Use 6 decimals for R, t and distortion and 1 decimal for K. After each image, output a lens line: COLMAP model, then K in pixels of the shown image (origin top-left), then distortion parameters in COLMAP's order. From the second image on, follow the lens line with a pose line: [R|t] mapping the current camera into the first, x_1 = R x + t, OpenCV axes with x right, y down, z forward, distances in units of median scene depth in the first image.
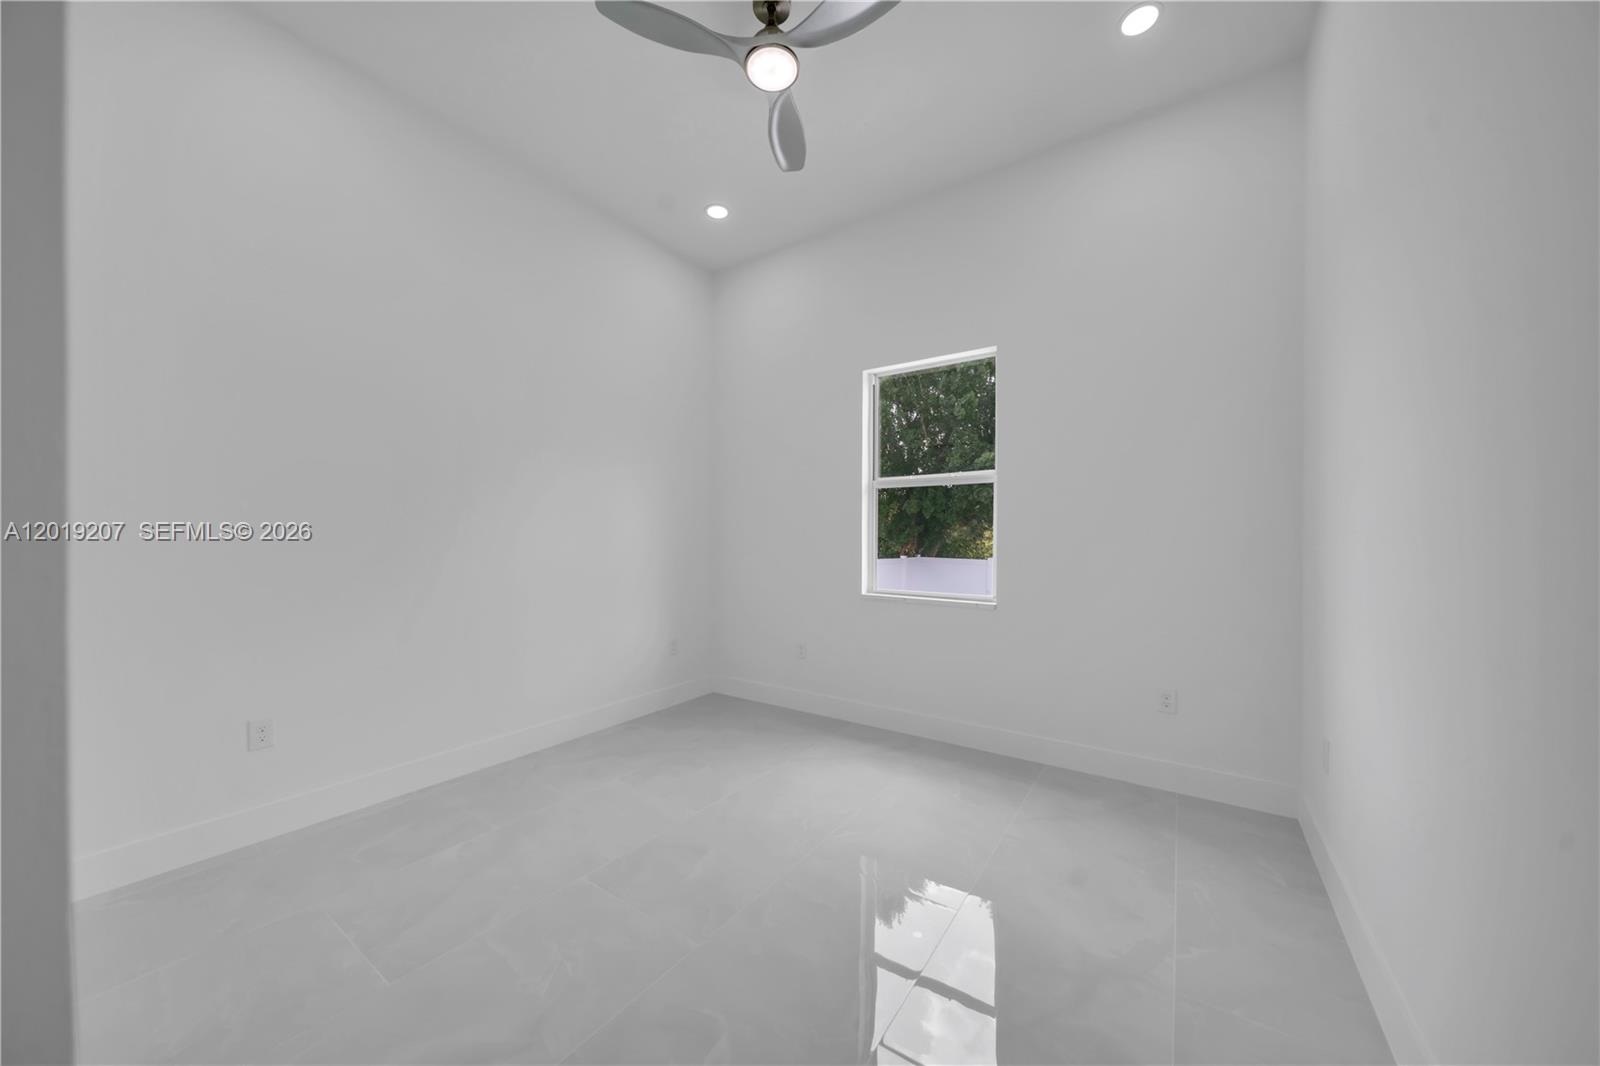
lens RADIAL K [[553.4, 0, 798.3], [0, 553.4, 541.7], [0, 0, 1]] dist [-0.000300, -0.000012]
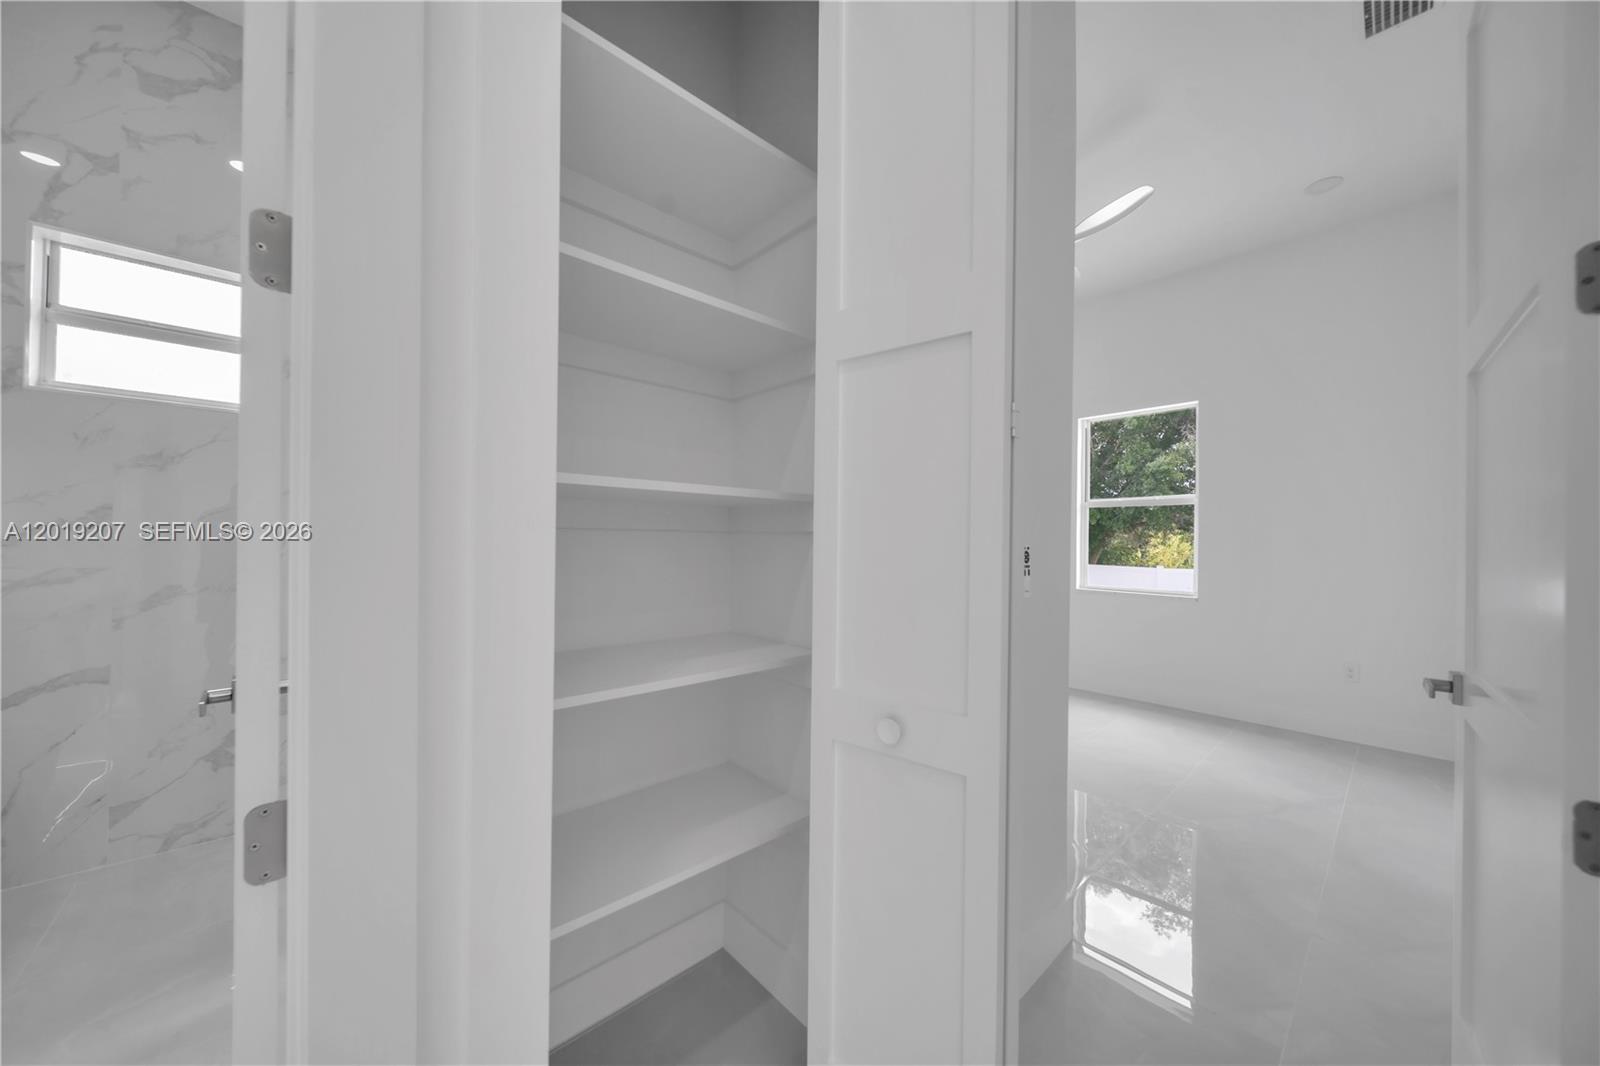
lens RADIAL K [[554.0, 0, 799.1], [0, 554.0, 540.3], [0, 0, 1]] dist [-0.003299, -0.000133]
pose [[0.977198, 0.001658, -0.212325, -0.262163], [-0.004605, 0.999900, -0.013384, 0.000240], [0.212281, 0.014057, 0.977108, -0.439625]]
